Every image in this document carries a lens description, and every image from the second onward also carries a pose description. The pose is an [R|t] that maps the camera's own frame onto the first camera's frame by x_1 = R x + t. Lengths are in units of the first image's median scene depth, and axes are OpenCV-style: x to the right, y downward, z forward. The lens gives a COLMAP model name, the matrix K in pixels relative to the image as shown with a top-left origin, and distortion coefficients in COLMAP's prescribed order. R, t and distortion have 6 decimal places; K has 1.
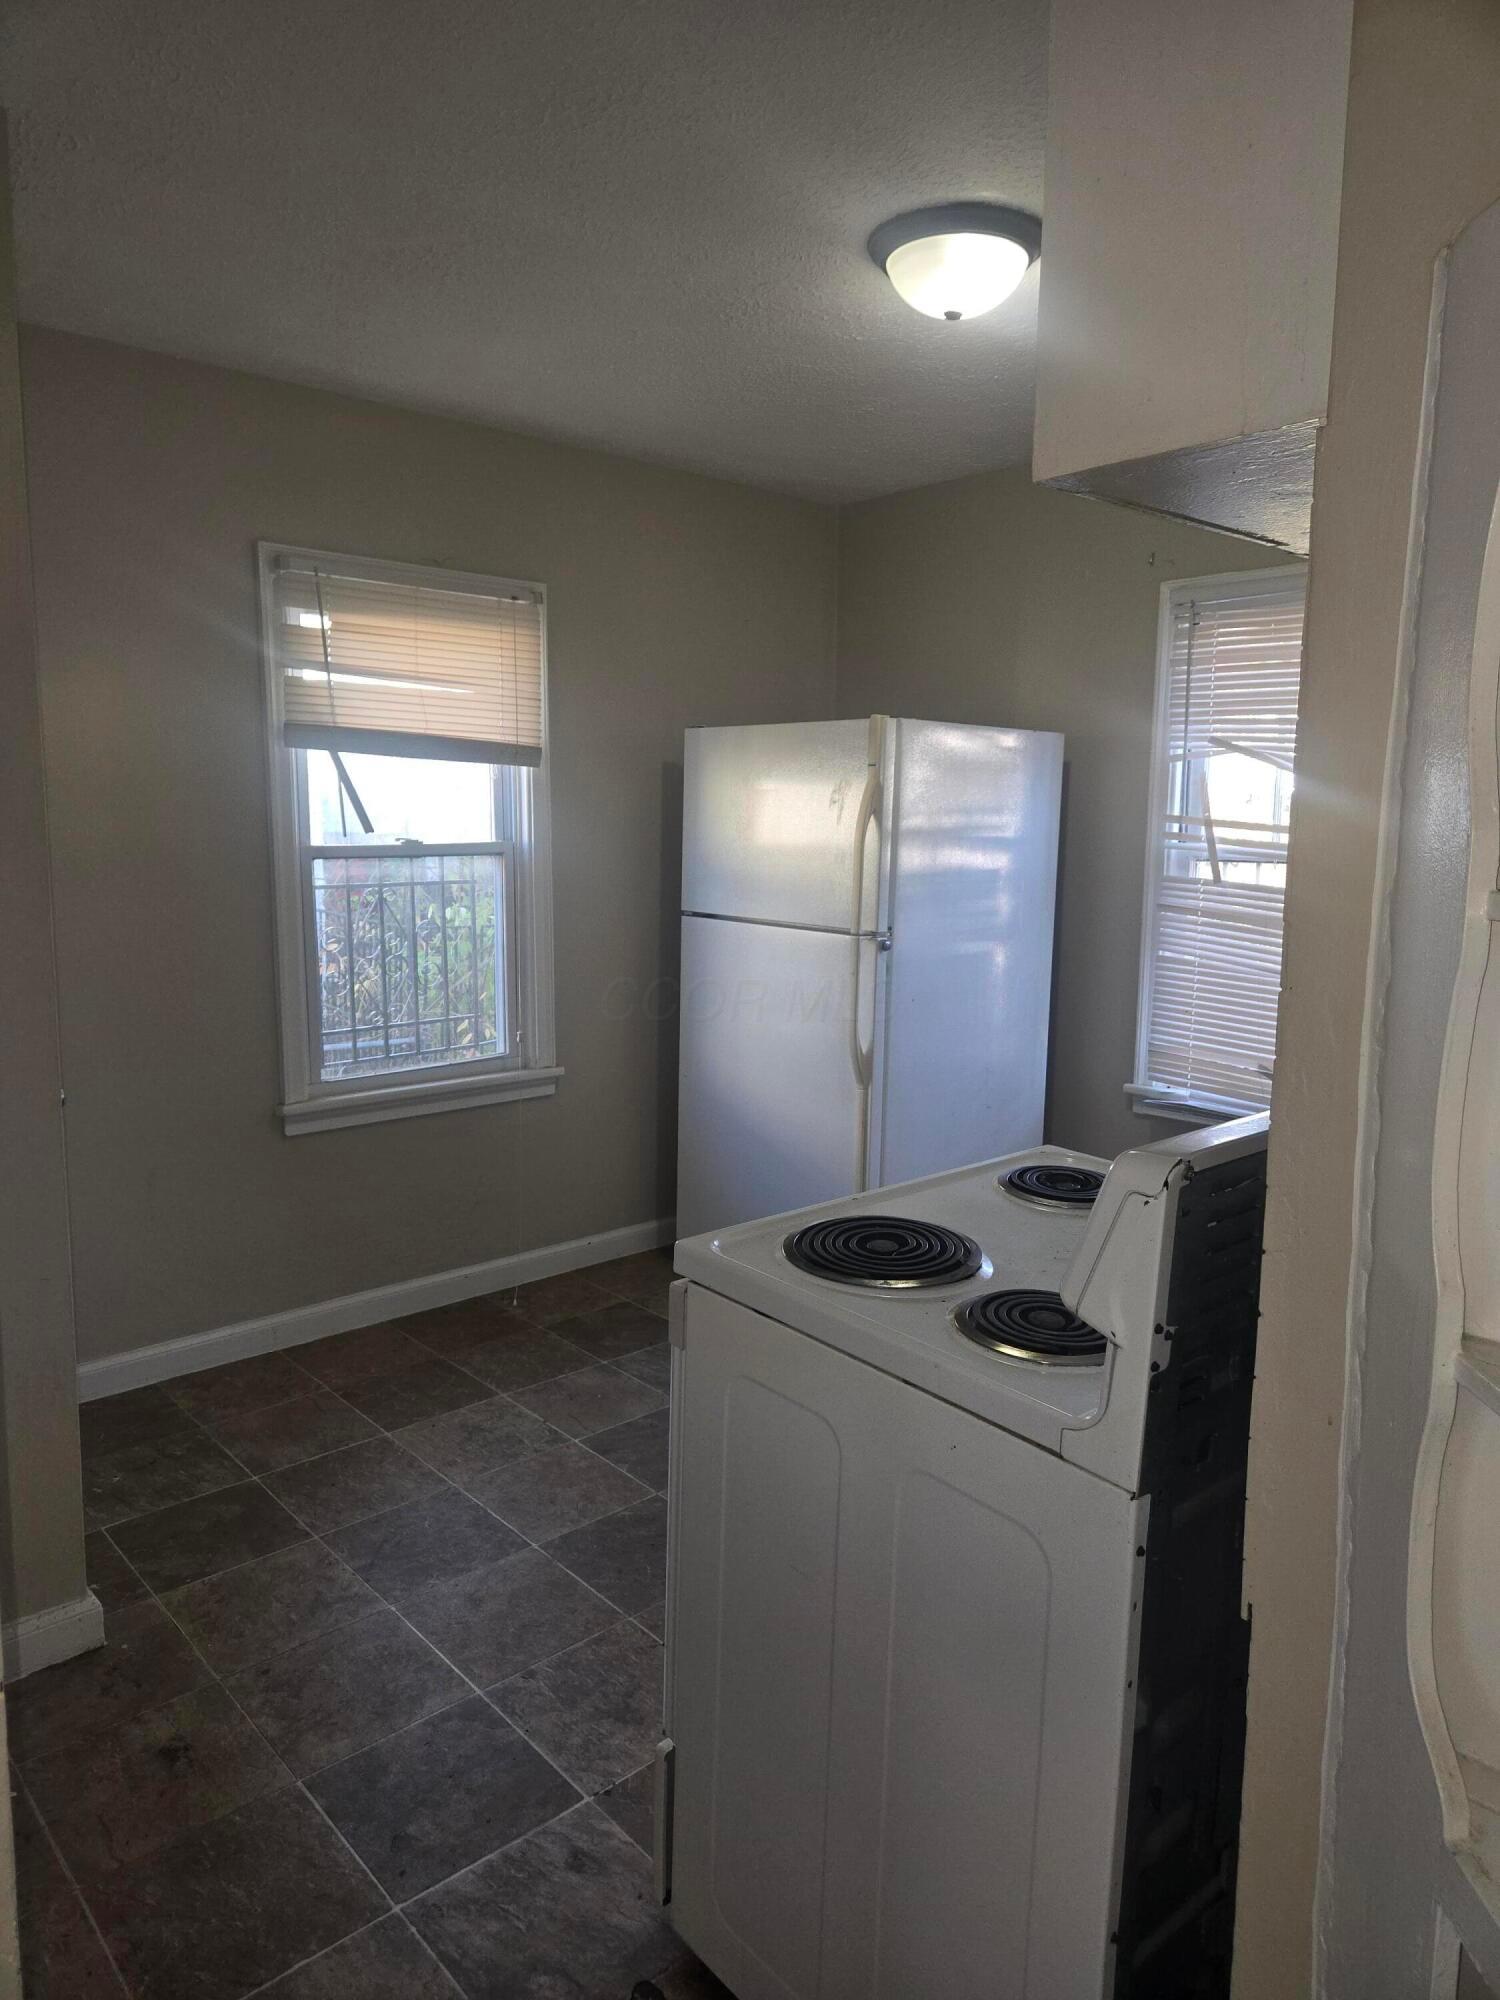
lens RADIAL K [[1317.8, 0, 750.0], [0, 1317.8, 1000.0], [0, 0, 1]] dist [0.084751, -0.068490]
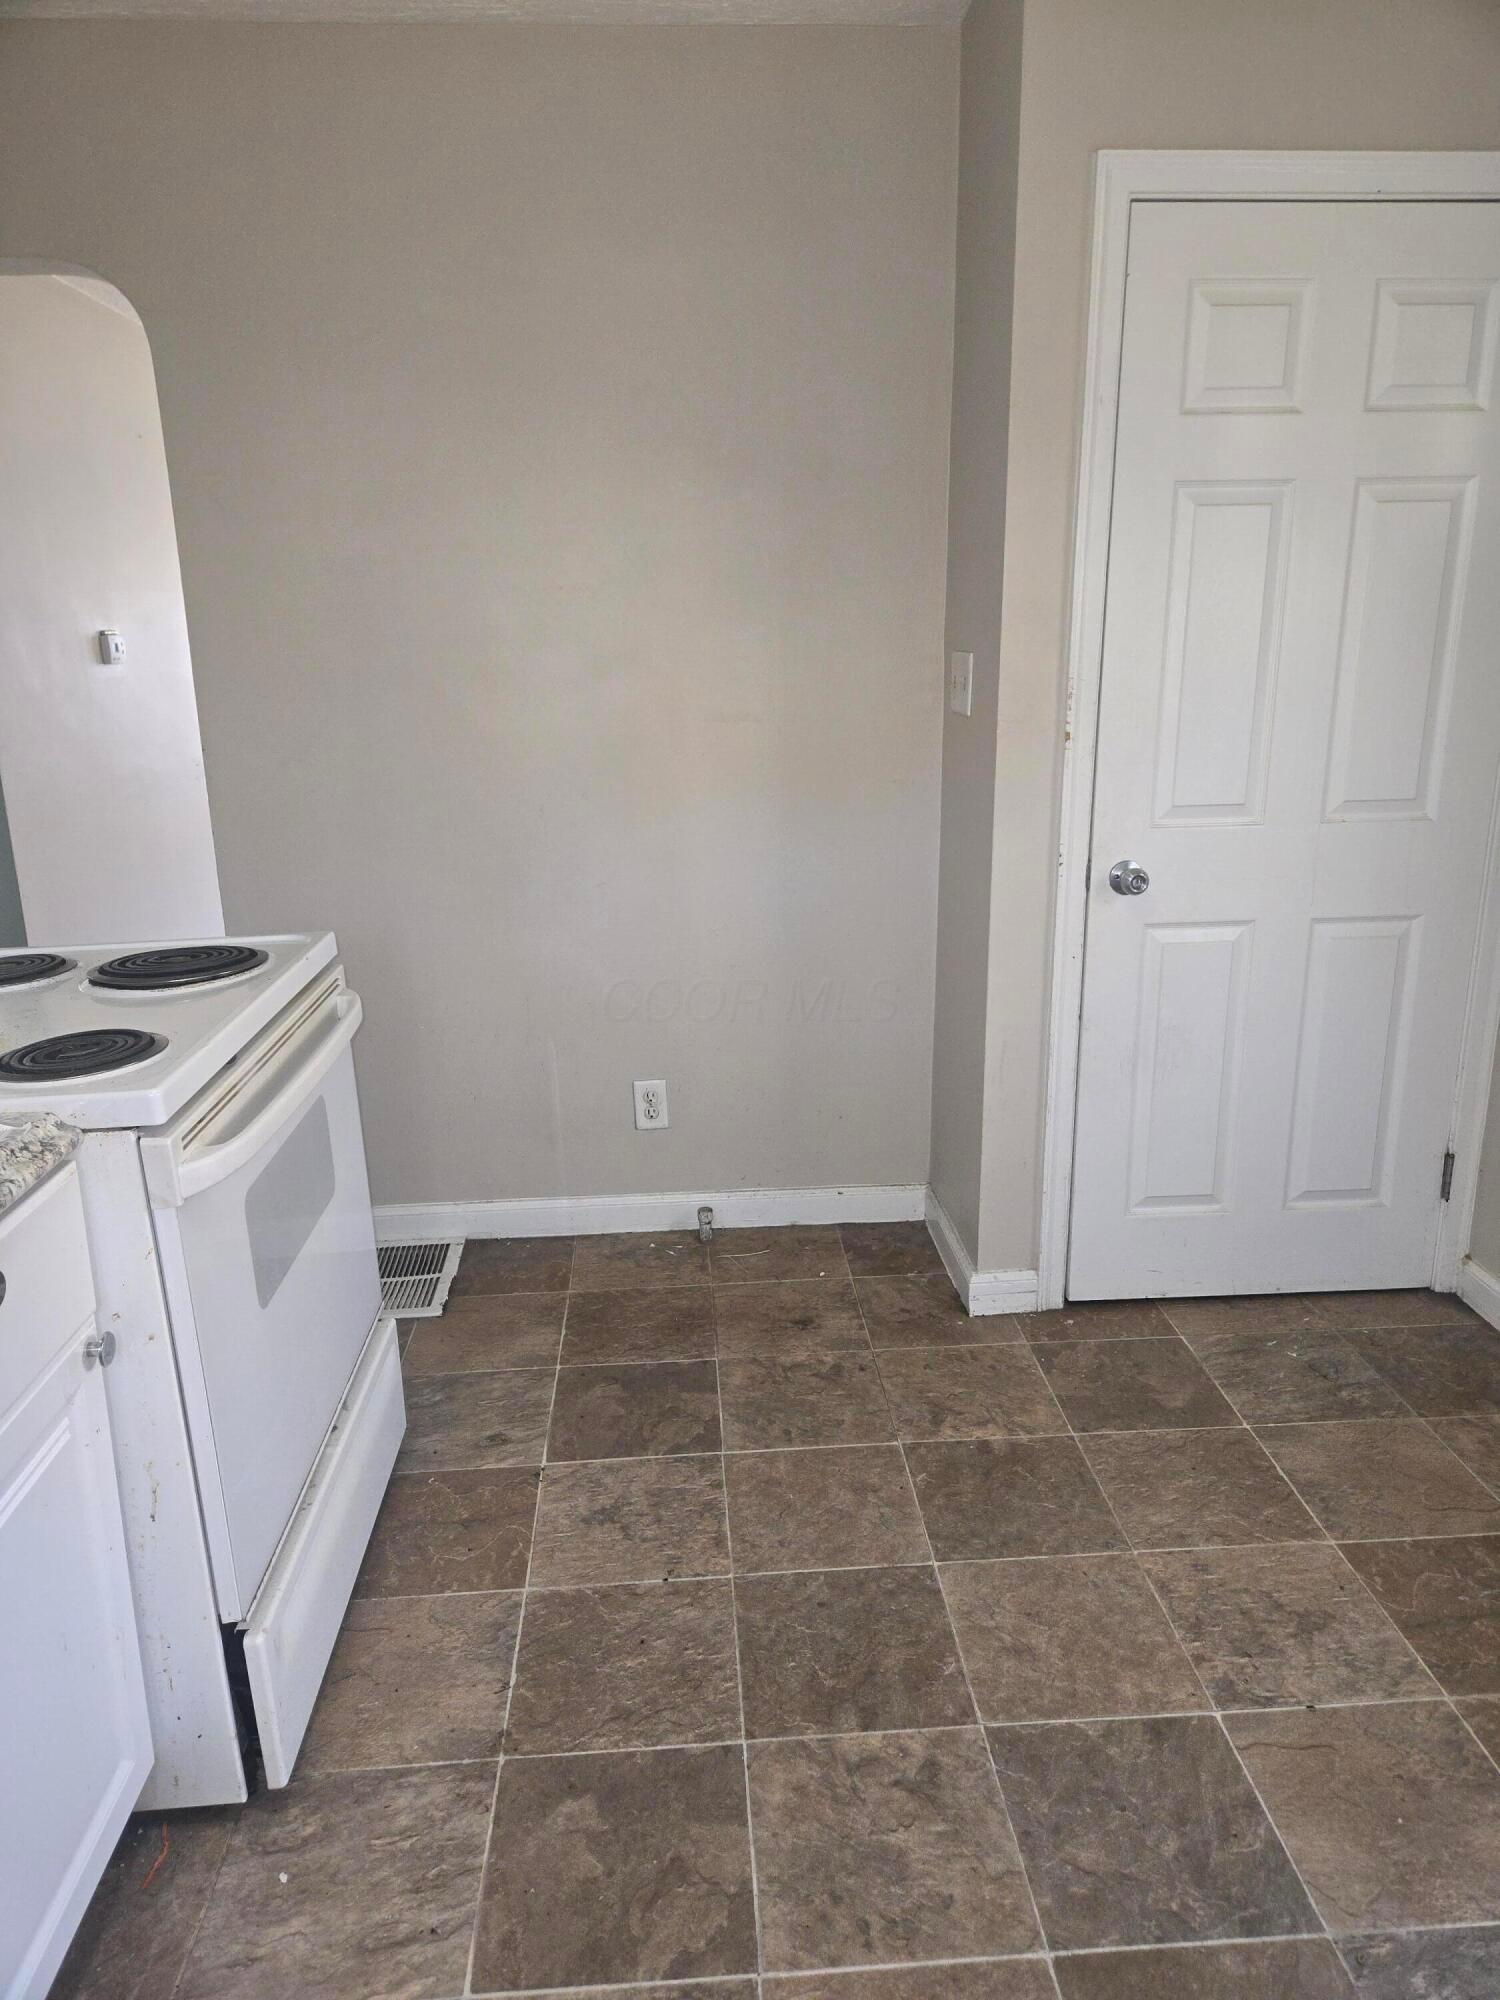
lens RADIAL K [[1317.8, 0, 750.0], [0, 1317.8, 1000.0], [0, 0, 1]] dist [0.084751, -0.068490]
pose [[-0.622313, 0.200857, -0.756560, 0.393537], [-0.108337, 0.935116, 0.337374, -0.132271], [0.775236, 0.291916, -0.560174, 1.173711]]
